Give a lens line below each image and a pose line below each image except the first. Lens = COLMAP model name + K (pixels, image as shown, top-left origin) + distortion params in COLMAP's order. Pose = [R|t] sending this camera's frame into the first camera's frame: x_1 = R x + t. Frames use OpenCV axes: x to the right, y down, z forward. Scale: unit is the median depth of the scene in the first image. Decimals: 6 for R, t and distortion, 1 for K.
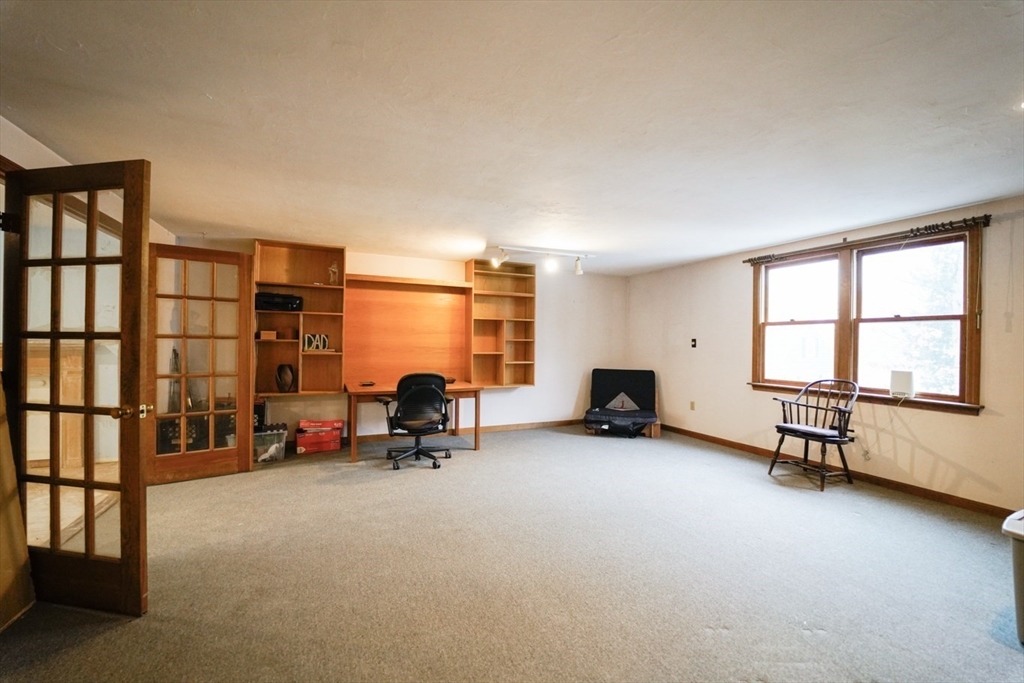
lens RADIAL K [[412.3, 0, 505.8], [0, 412.3, 341.9], [0, 0, 1]] dist [-0.023188, 0.001902]
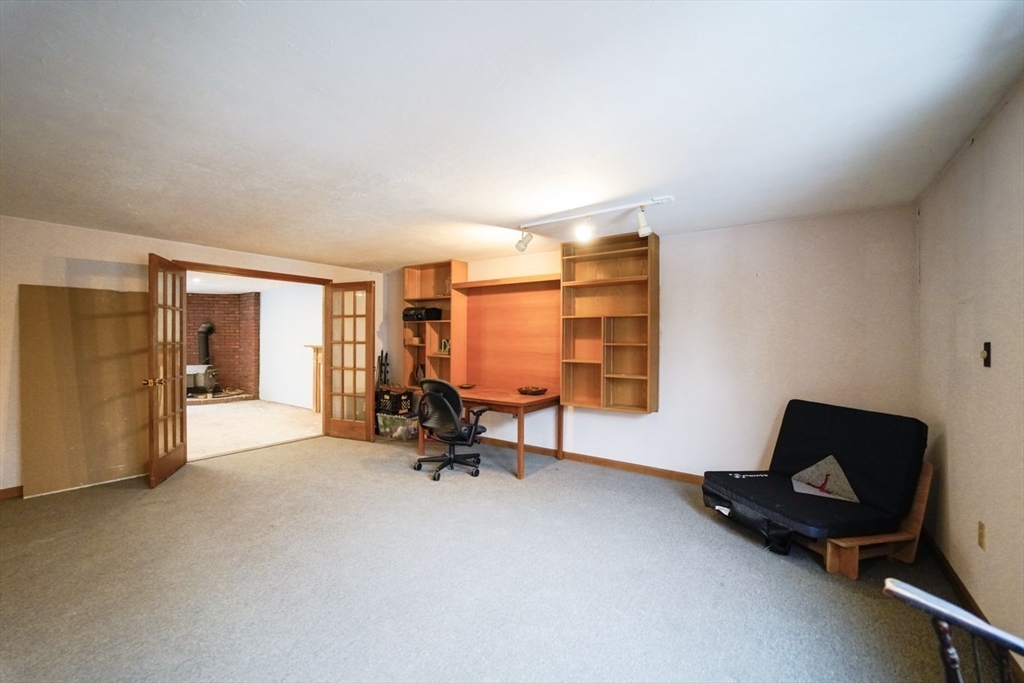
lens RADIAL K [[412.3, 0, 507.9], [0, 412.3, 345.7], [0, 0, 1]] dist [-0.023188, 0.001902]
pose [[0.506142, 0.004714, -0.862437, 0.565315], [0.001627, 0.999978, 0.006421, -0.007384], [0.862449, -0.004653, 0.506123, 0.510981]]
